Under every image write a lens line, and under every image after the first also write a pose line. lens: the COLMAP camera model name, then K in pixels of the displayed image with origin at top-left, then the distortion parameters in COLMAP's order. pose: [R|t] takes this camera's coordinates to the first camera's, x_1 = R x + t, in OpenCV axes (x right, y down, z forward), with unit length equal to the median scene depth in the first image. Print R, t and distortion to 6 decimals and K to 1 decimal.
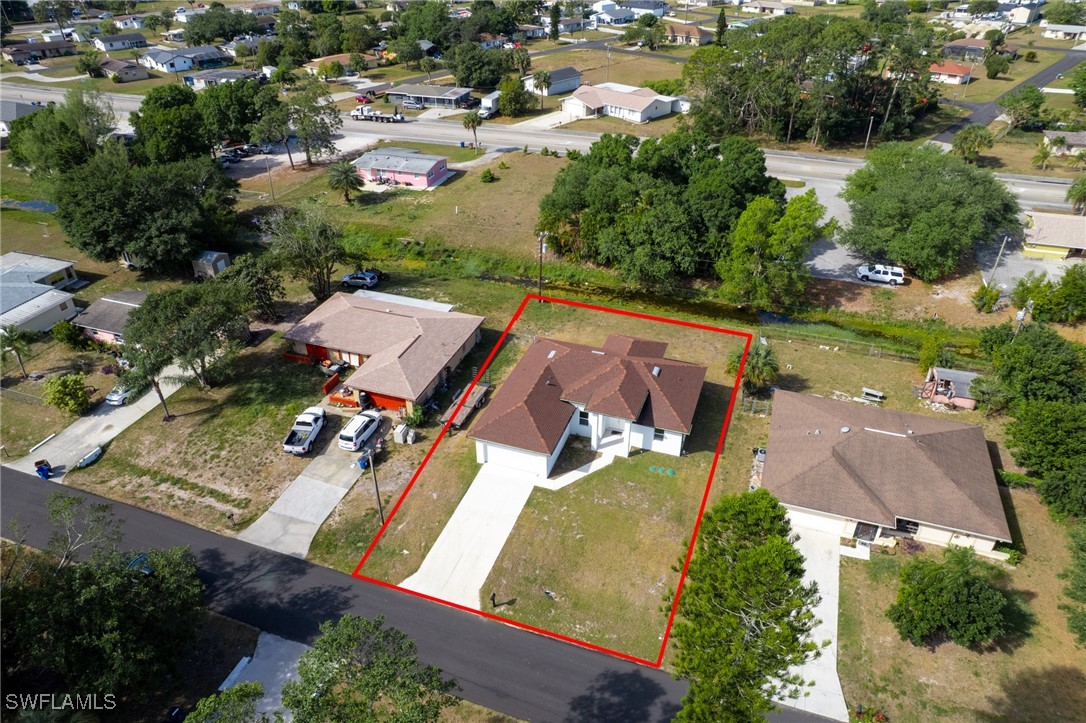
lens RADIAL K [[719.1, 0, 541.3], [0, 719.1, 360.5], [0, 0, 1]] dist [-0.073108, 0.051091]
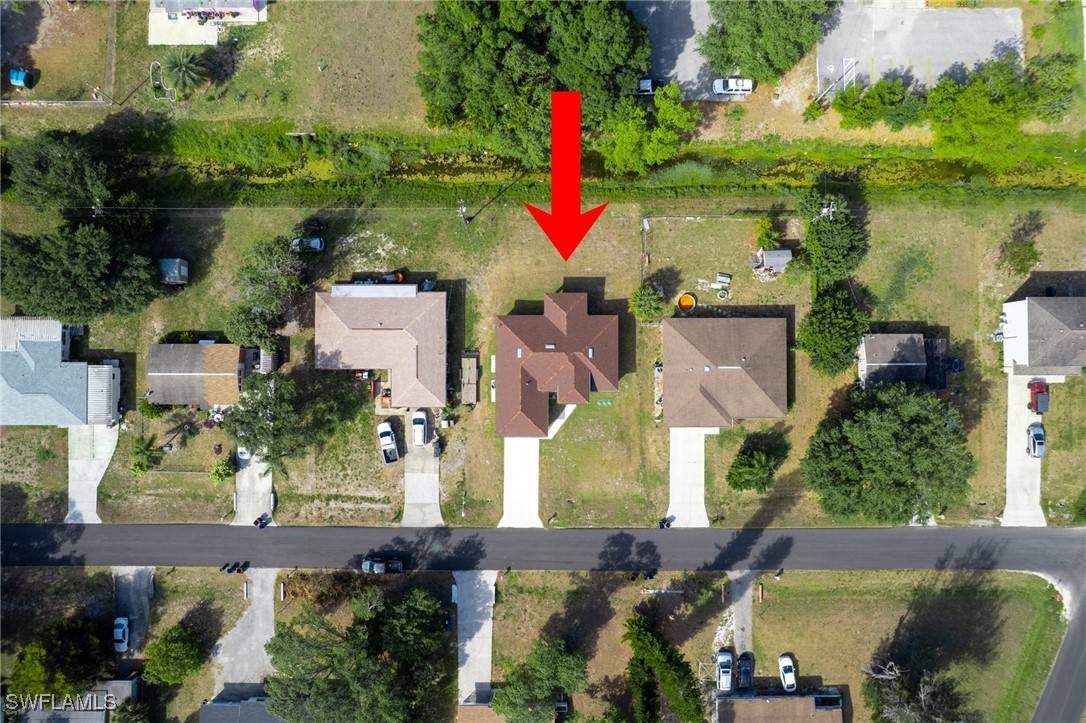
lens RADIAL K [[719.1, 0, 541.3], [0, 719.1, 360.5], [0, 0, 1]] dist [-0.073108, 0.051091]
pose [[0.942722, -0.333158, 0.016767, 0.028336], [0.179669, 0.549465, 0.815970, -1.302934], [-0.281060, -0.766220, 0.577851, 0.123695]]
